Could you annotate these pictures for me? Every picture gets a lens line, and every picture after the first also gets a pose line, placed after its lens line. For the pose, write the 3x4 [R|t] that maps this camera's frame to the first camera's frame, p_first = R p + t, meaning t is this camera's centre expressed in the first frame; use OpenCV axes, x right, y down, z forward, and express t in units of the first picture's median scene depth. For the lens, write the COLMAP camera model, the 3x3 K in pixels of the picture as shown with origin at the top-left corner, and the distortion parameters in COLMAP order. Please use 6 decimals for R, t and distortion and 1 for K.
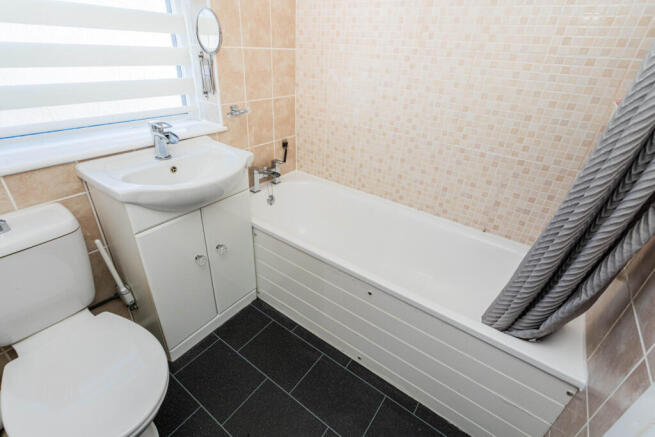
lens RADIAL K [[306.0, 0, 327.4], [0, 306.0, 218.7], [0, 0, 1]] dist [-0.003705, 0.002935]
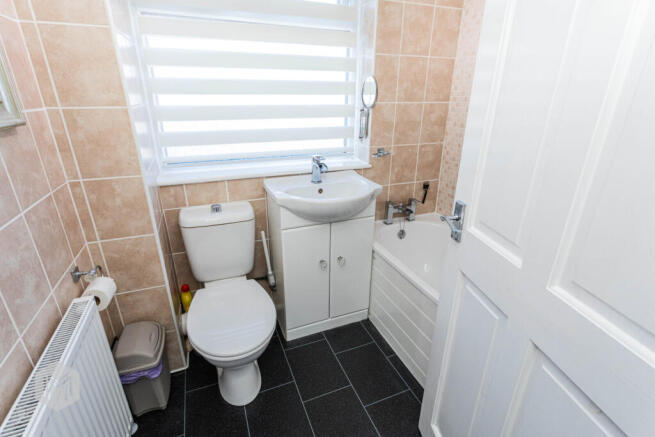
lens RADIAL K [[306.0, 0, 323.8], [0, 306.0, 216.1], [0, 0, 1]] dist [-0.003705, 0.002935]
pose [[0.852173, 0.155575, -0.499598, 0.149231], [-0.228297, 0.969655, -0.087459, 0.044657], [0.470831, 0.188587, 0.861831, -0.090416]]
